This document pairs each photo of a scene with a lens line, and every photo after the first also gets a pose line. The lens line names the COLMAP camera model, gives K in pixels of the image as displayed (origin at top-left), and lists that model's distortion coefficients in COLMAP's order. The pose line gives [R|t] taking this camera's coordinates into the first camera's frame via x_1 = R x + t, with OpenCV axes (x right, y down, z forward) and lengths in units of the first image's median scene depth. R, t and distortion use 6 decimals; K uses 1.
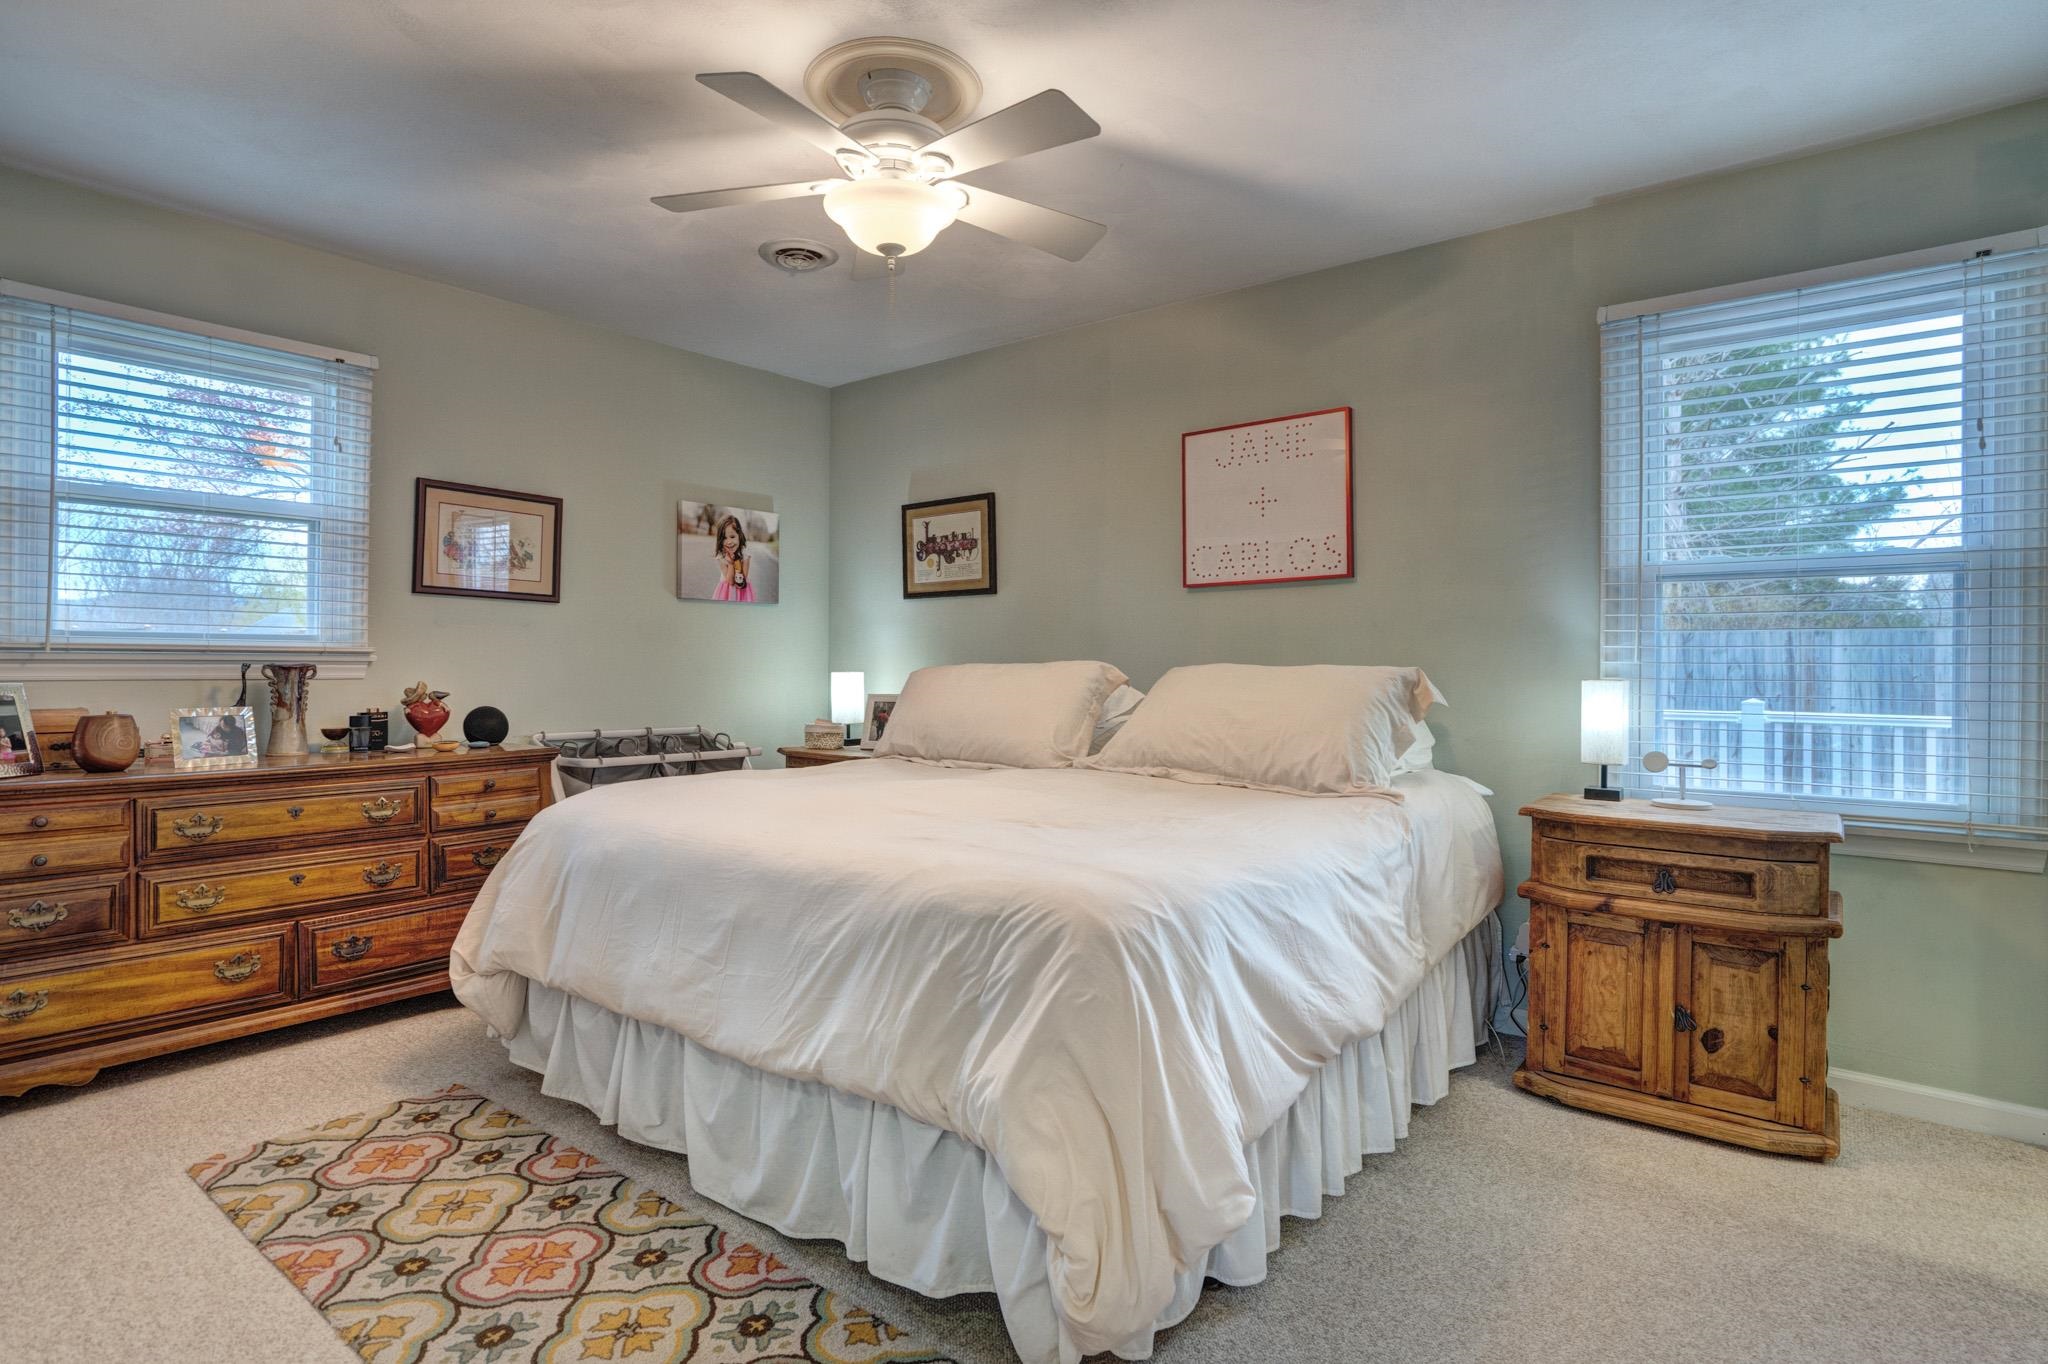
lens RADIAL K [[1034.5, 0, 1018.7], [0, 1034.5, 677.1], [0, 0, 1]] dist [-0.048142, 0.020900]
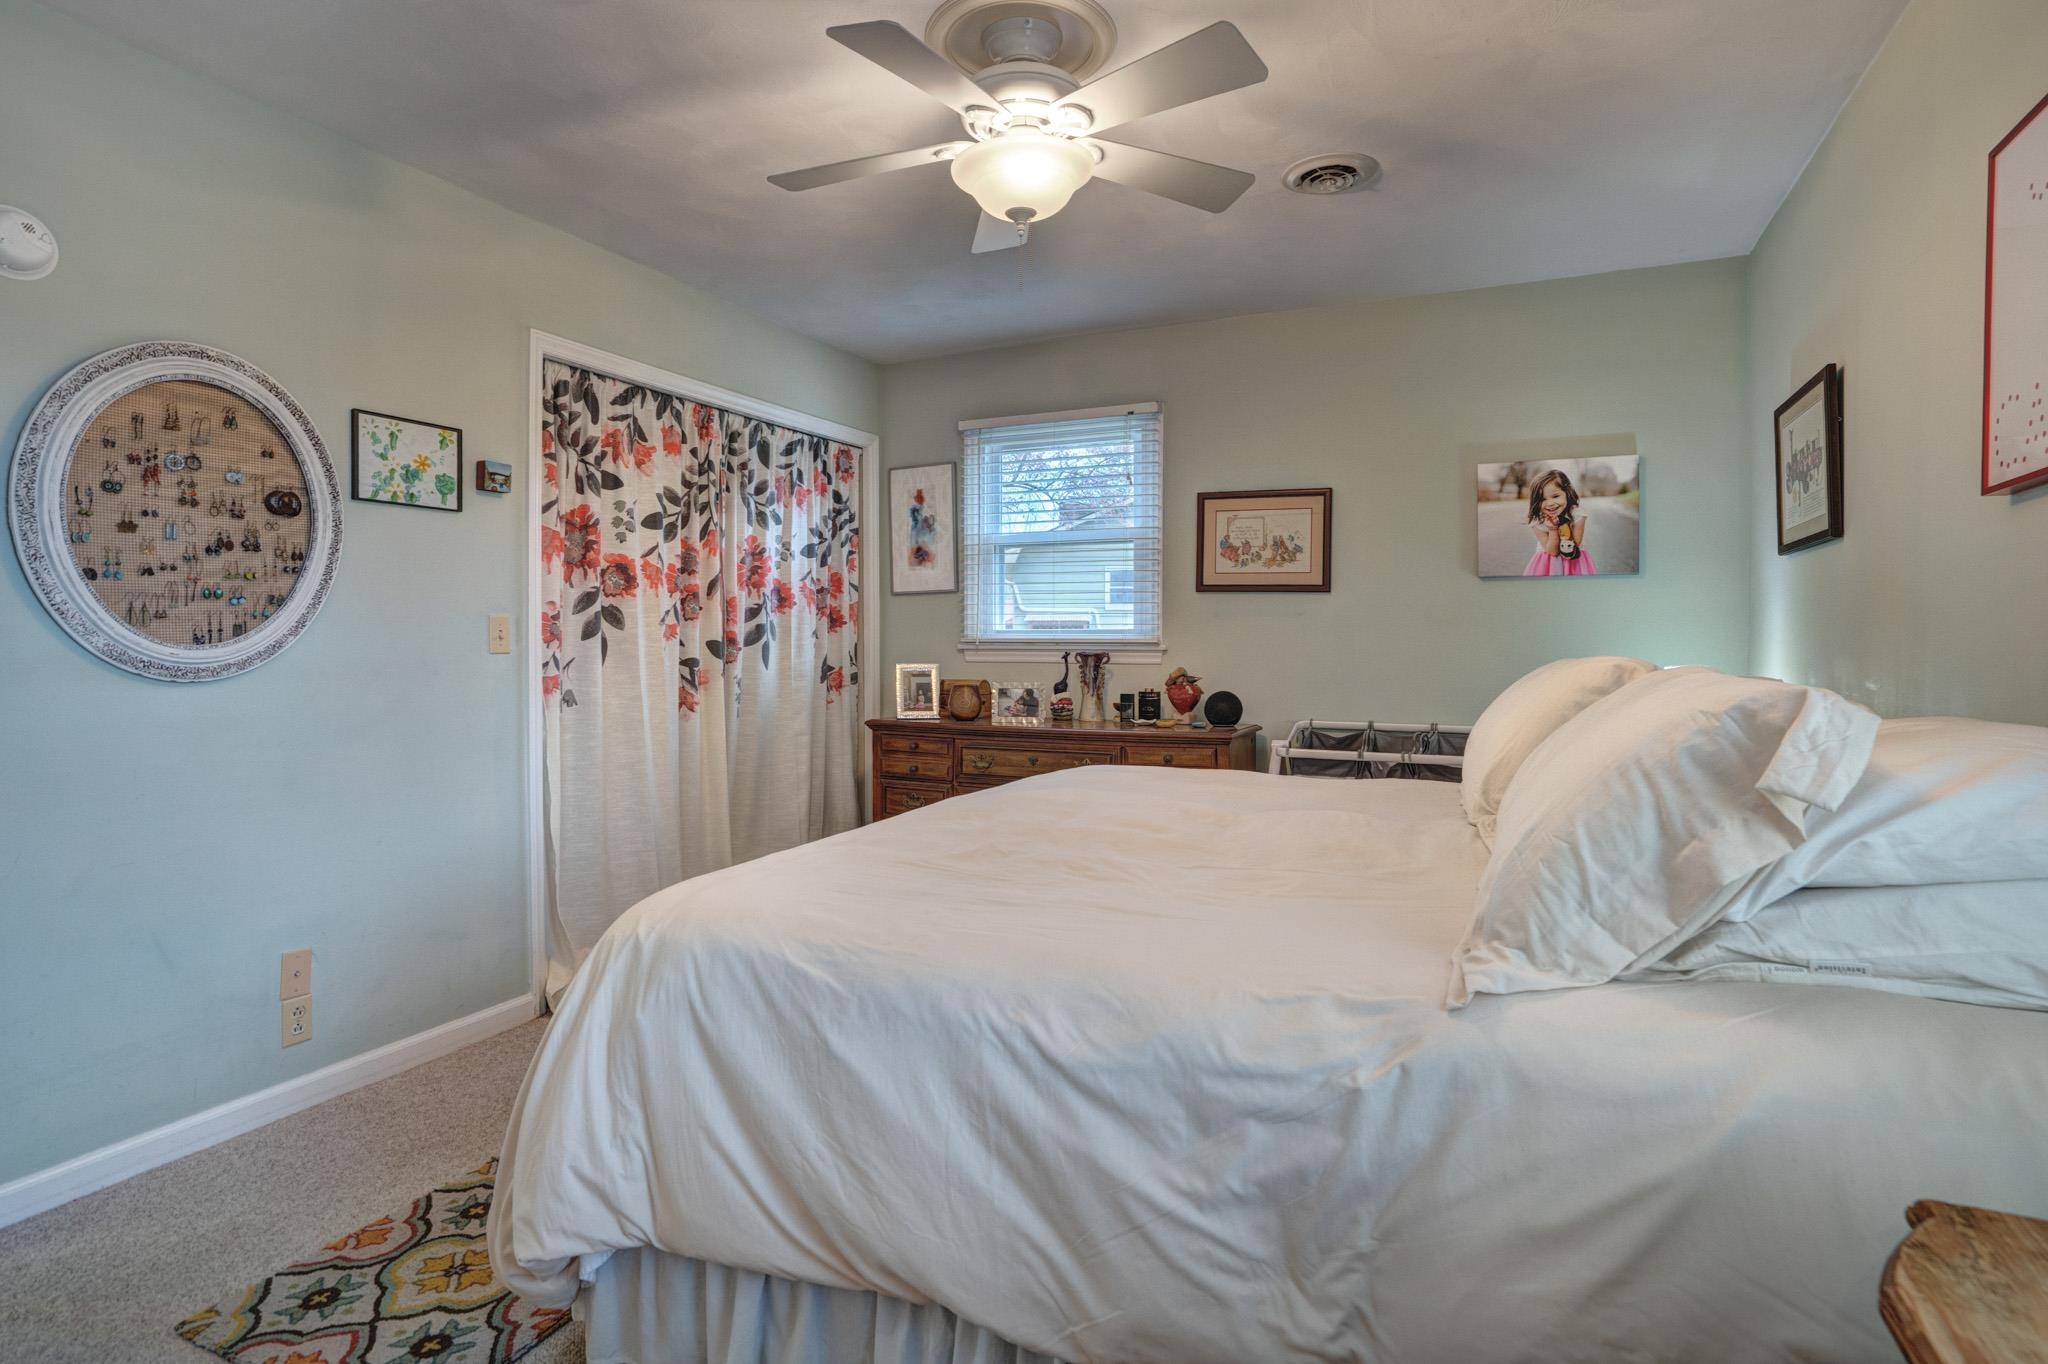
lens RADIAL K [[1034.5, 0, 1012.3], [0, 1034.5, 675.2], [0, 0, 1]] dist [-0.048142, 0.020900]
pose [[0.251682, 0.028745, -0.967383, 0.460843], [-0.010727, 0.999580, 0.026911, -0.014866], [0.967751, 0.003604, 0.251884, 0.451417]]
